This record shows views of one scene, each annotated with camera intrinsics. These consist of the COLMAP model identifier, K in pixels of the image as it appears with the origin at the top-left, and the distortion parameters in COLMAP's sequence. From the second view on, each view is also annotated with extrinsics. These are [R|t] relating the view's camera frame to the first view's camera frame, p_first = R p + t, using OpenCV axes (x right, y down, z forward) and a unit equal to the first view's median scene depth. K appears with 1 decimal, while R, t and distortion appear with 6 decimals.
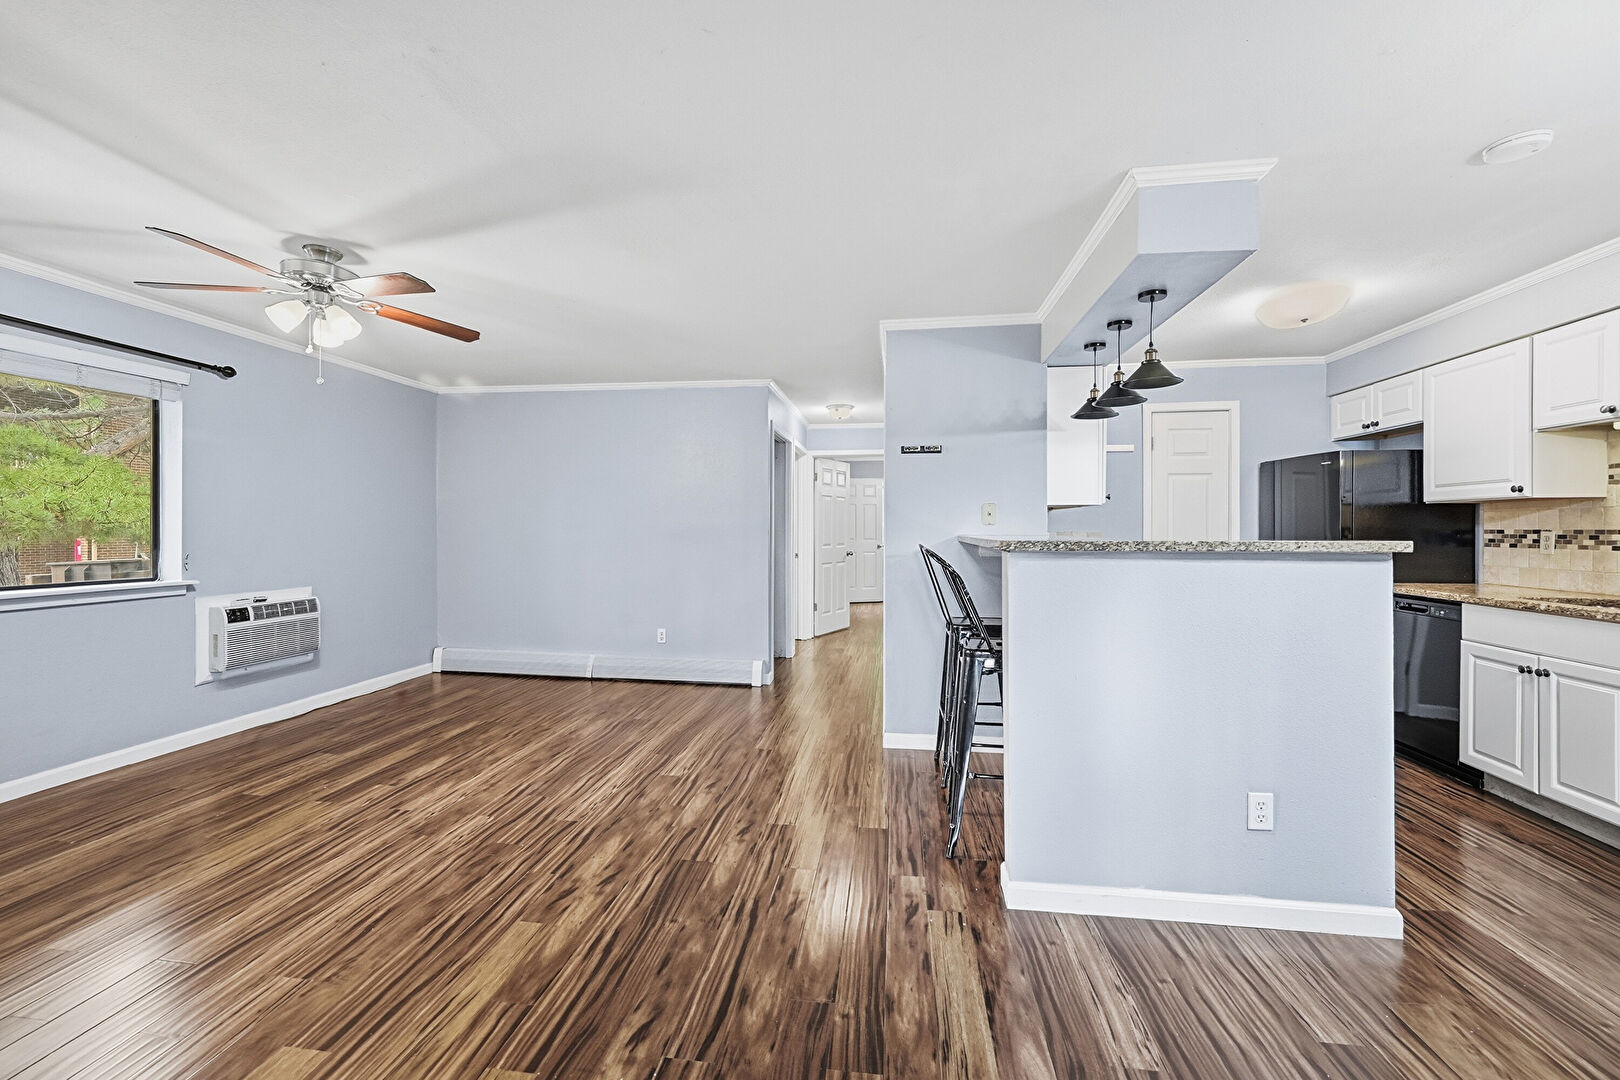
lens RADIAL K [[638.6, 0, 801.3], [0, 638.6, 535.0], [0, 0, 1]] dist [-0.002673, 0.000430]
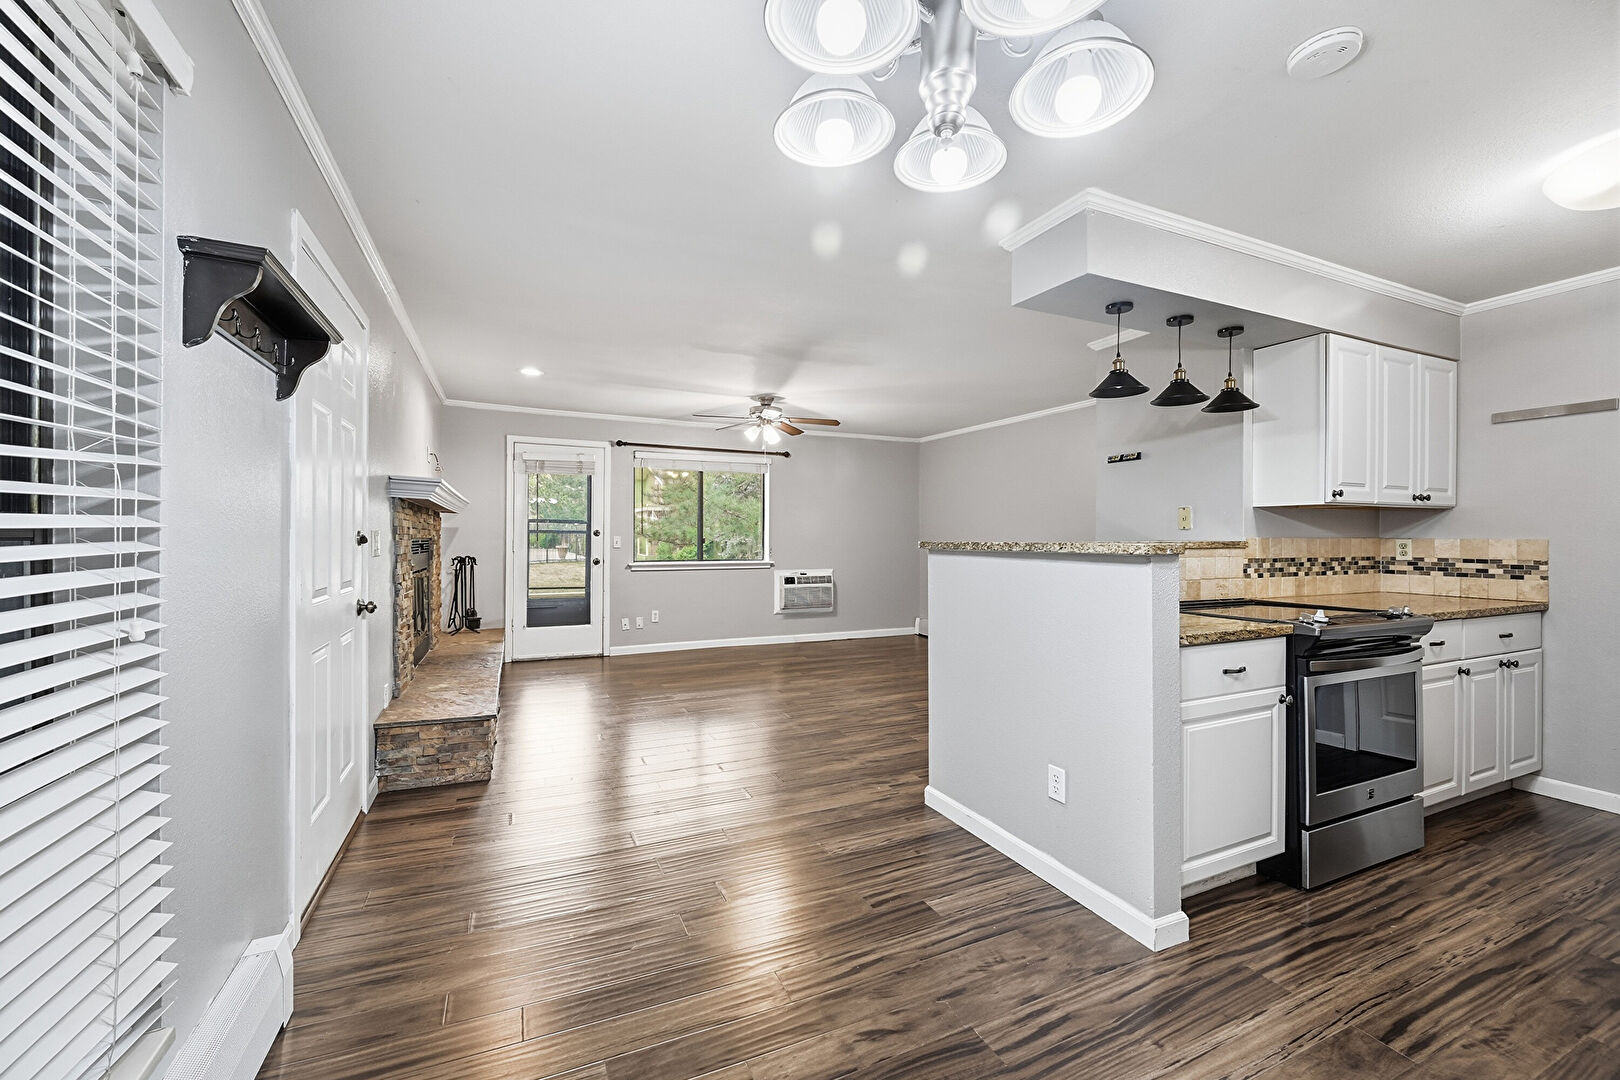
lens RADIAL K [[638.6, 0, 800.1], [0, 638.6, 537.2], [0, 0, 1]] dist [-0.002673, 0.000430]
pose [[0.530911, -0.000376, -0.847427, 0.822042], [-0.006503, 0.999969, -0.004518, 0.004268], [0.847402, 0.007909, 0.530892, 0.009232]]
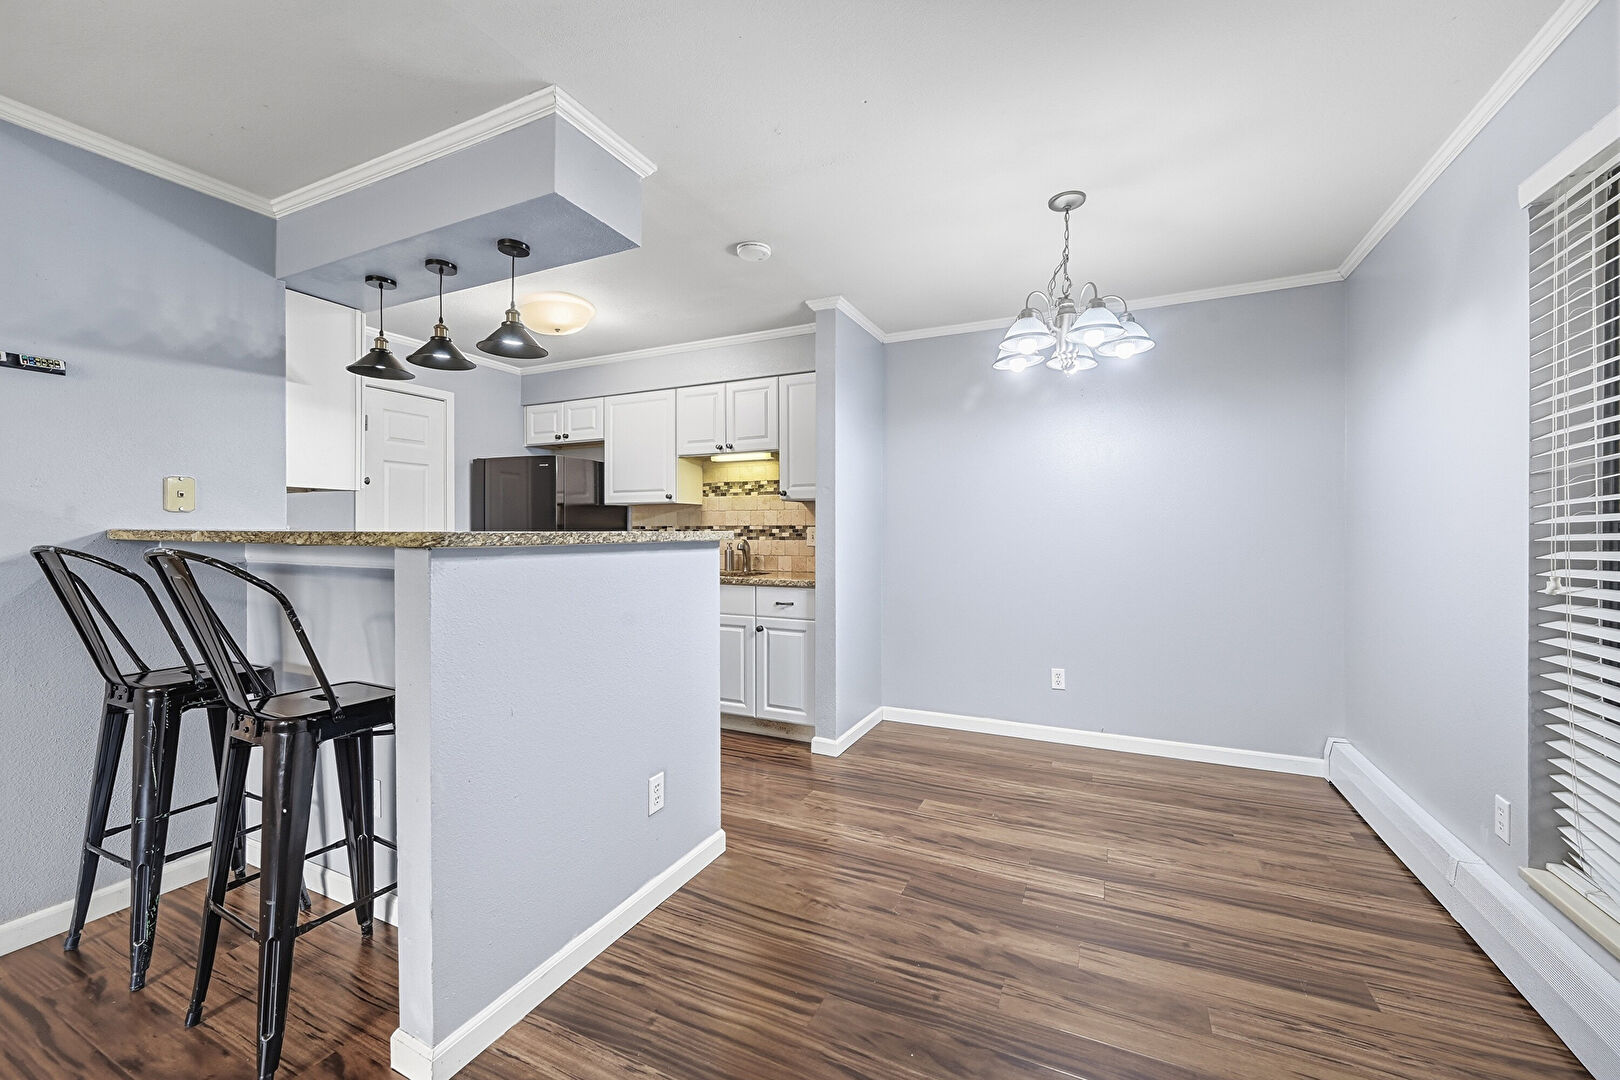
lens RADIAL K [[638.6, 0, 803.3], [0, 638.6, 537.3], [0, 0, 1]] dist [-0.002673, 0.000430]
pose [[0.304021, -0.008526, 0.952627, -0.108133], [0.004459, 0.999962, 0.007527, 0.006726], [-0.952655, 0.001960, 0.304048, 0.261999]]
